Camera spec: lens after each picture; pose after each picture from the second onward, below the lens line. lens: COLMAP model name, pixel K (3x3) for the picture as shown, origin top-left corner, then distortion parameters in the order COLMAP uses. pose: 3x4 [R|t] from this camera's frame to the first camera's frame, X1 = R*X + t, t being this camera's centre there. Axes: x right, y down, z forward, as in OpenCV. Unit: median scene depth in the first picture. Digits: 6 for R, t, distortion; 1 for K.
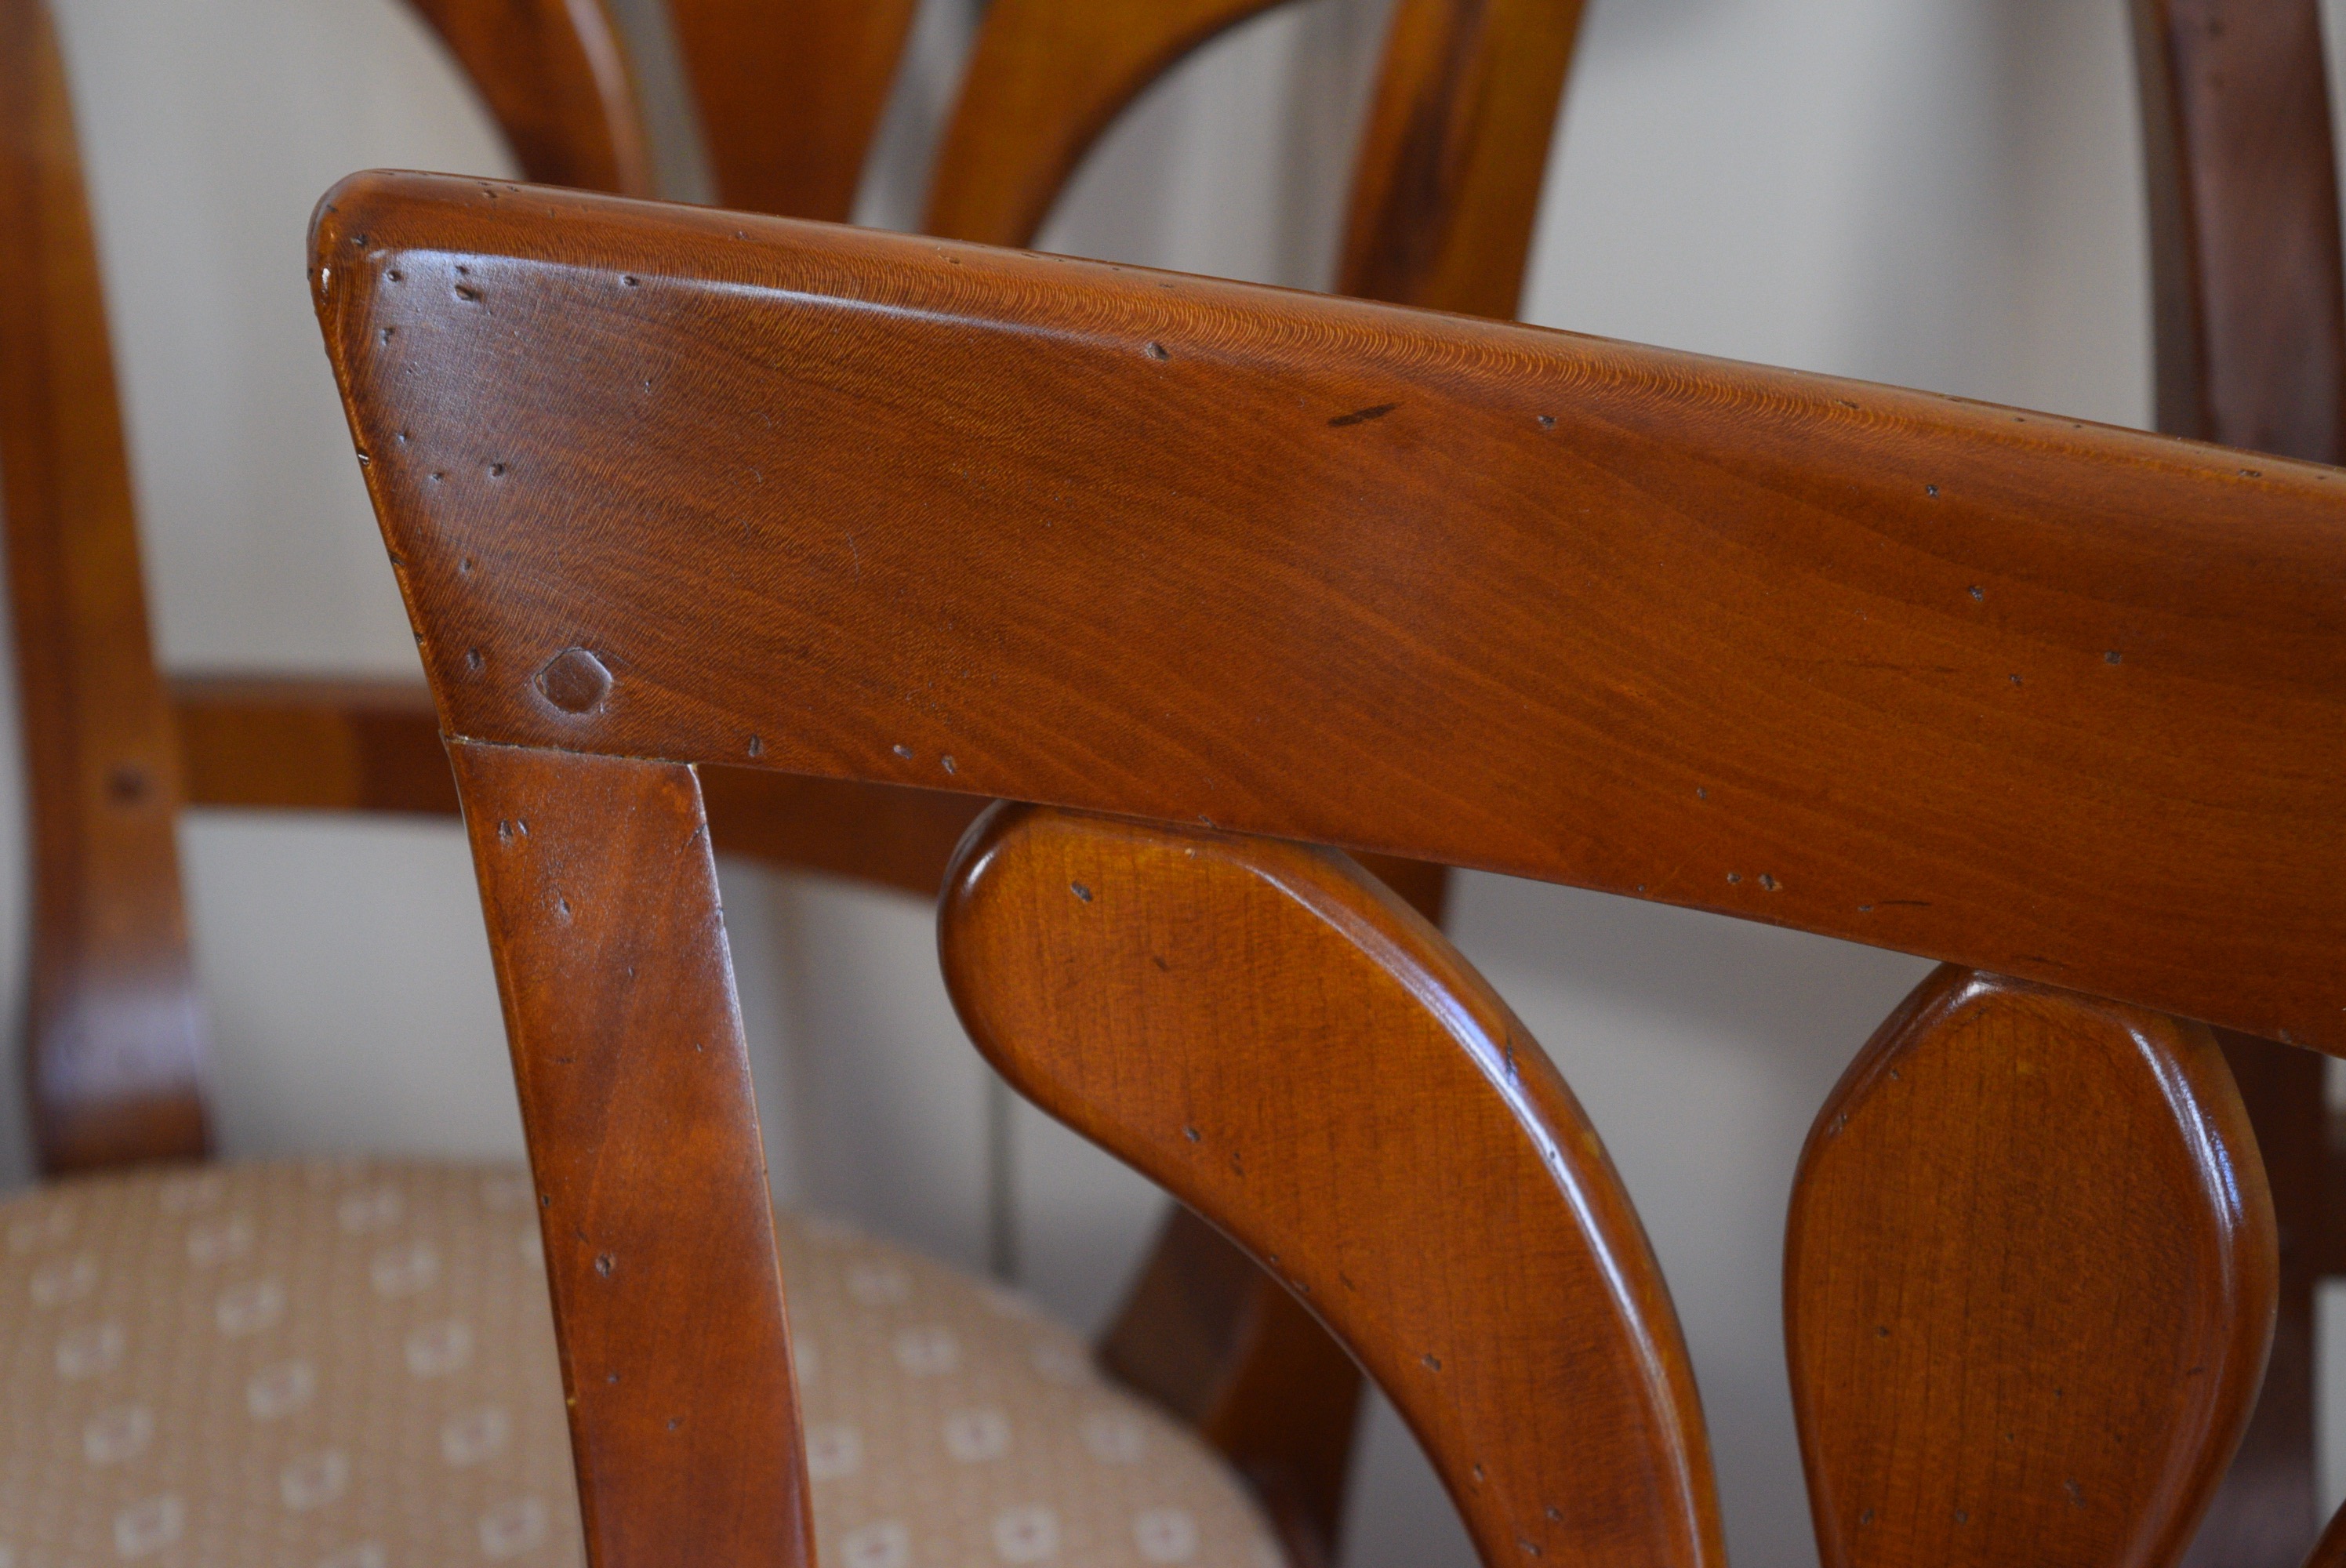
lens RADIAL K [[5196.5, 0, 1169.4], [0, 5196.5, 789.3], [0, 0, 1]] dist [0.061196, 0.000000]
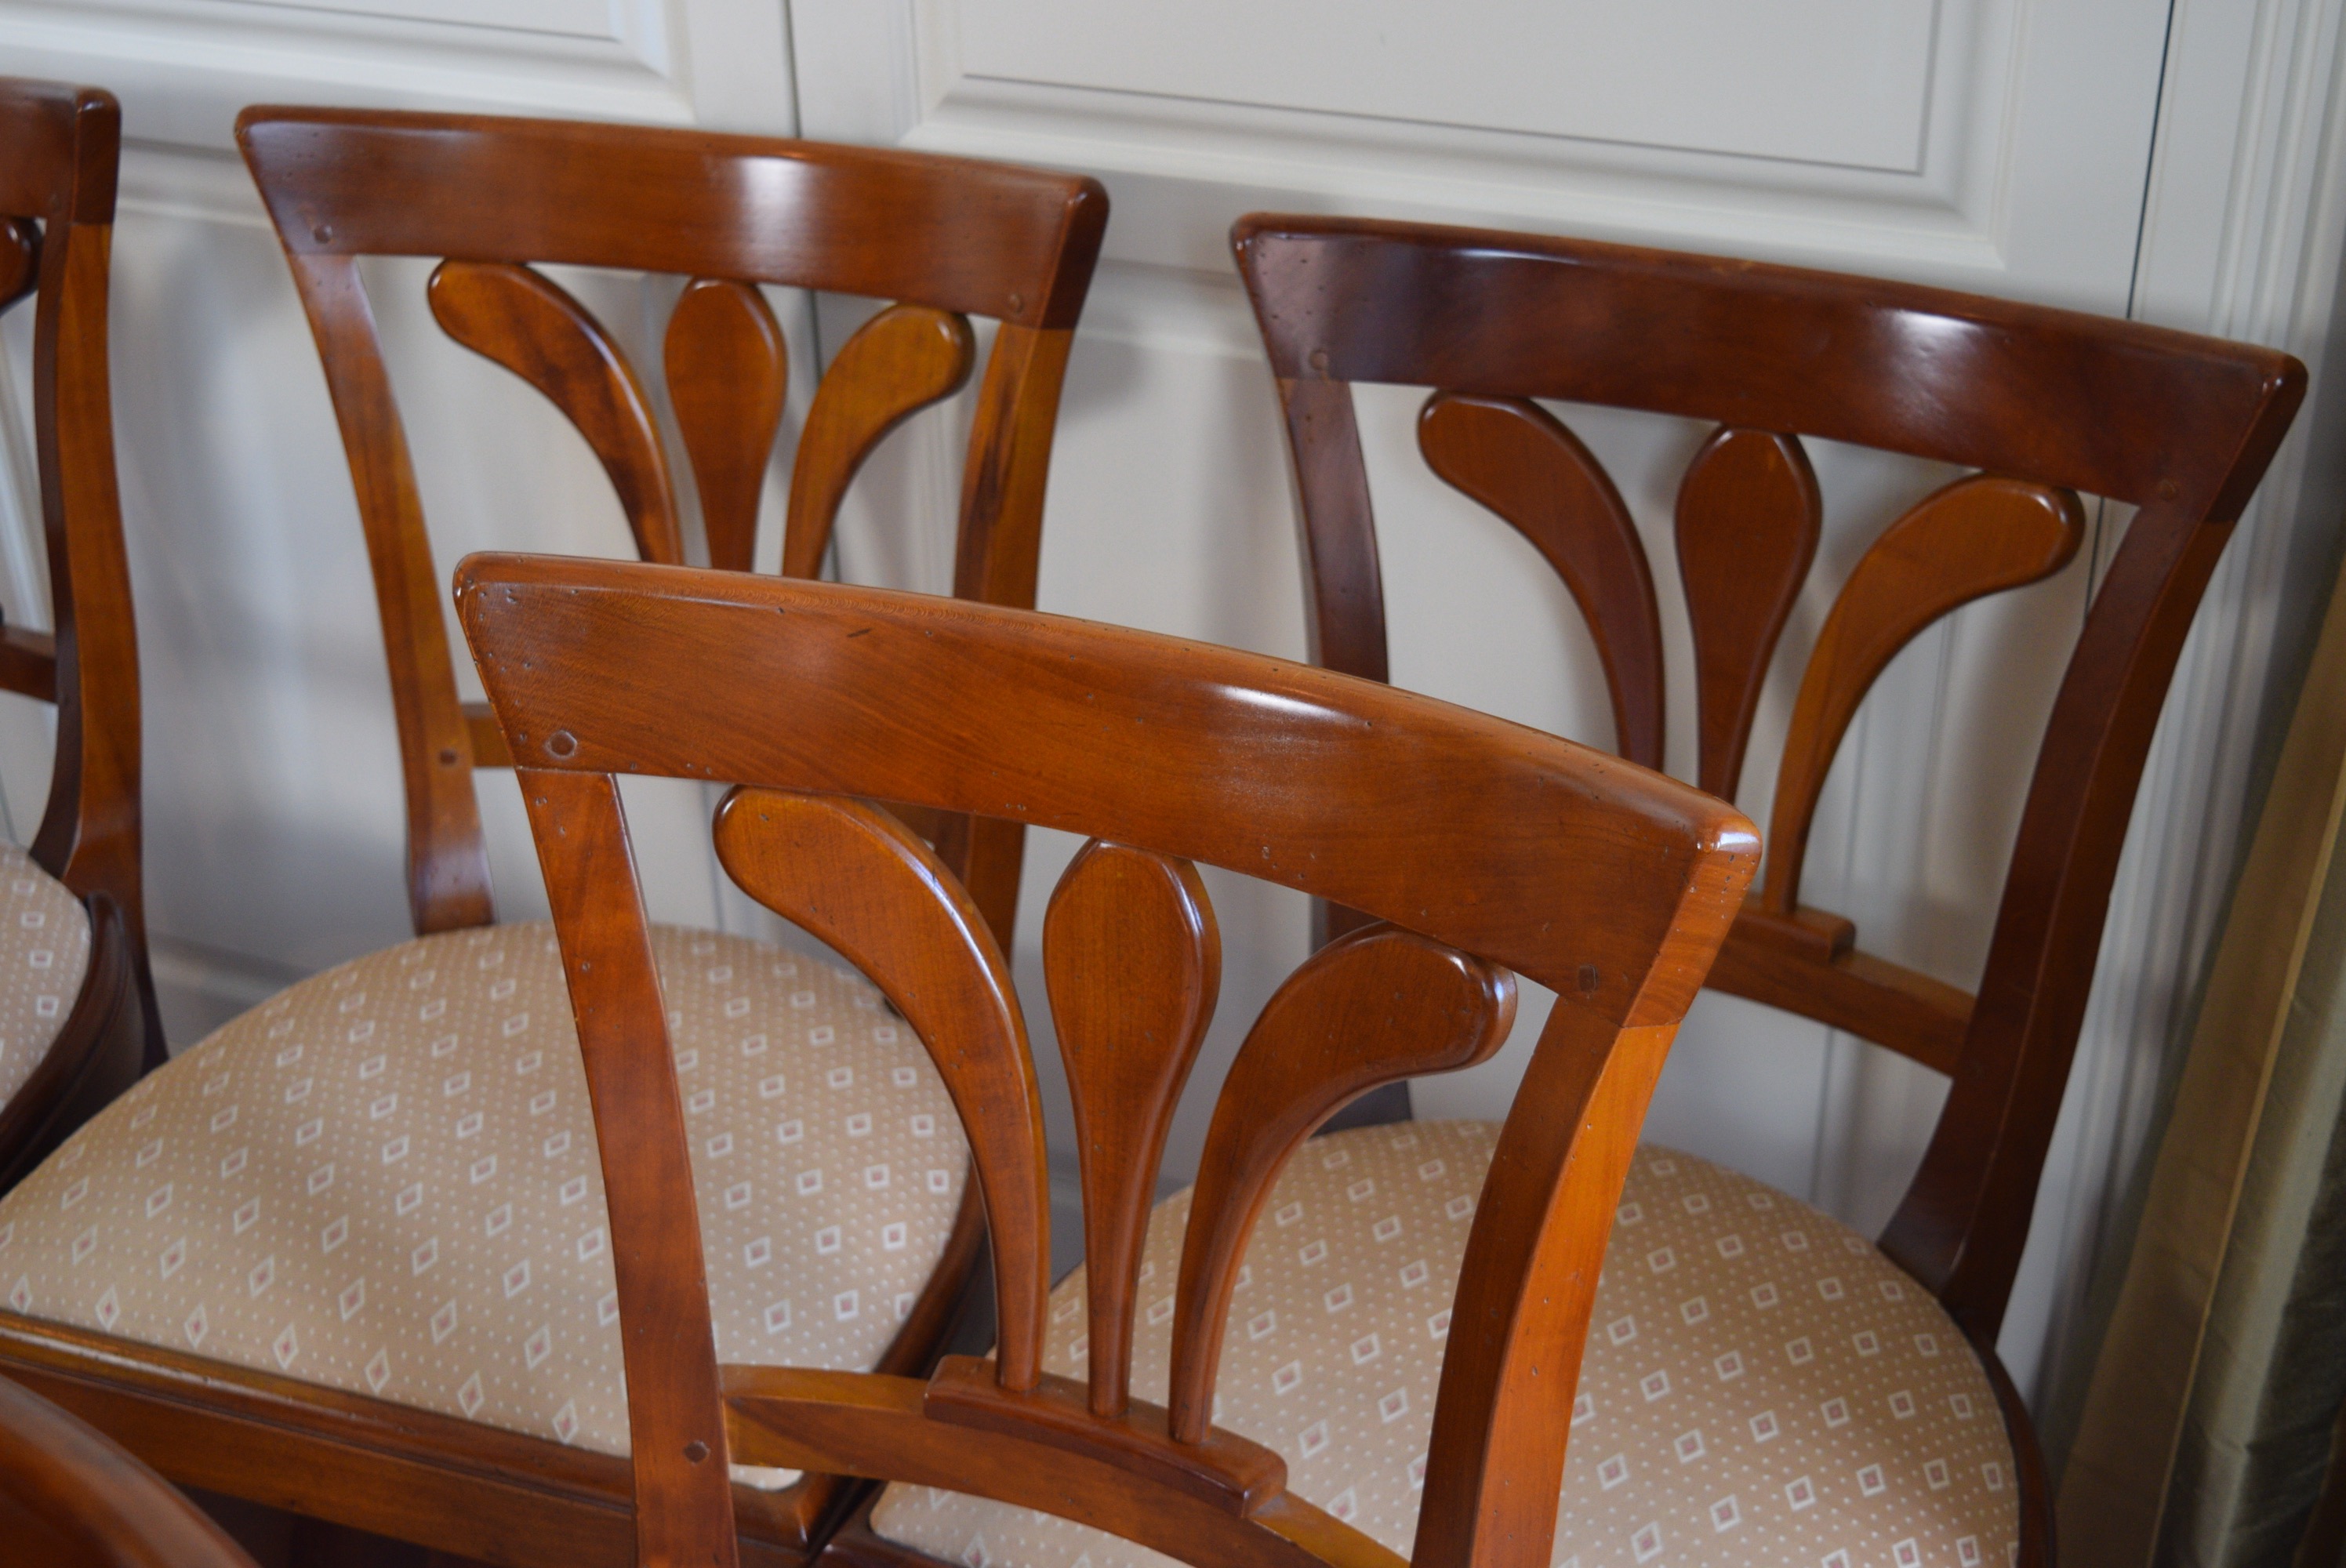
lens RADIAL K [[3104.1, 0, 1178.7], [0, 3104.1, 774.9], [0, 0, 1]] dist [0.017812, 0.000000]
pose [[0.999533, -0.030241, -0.004484, 0.198323], [0.030375, 0.998973, 0.033619, -0.047502], [0.003463, -0.033739, 0.999425, -0.546860]]
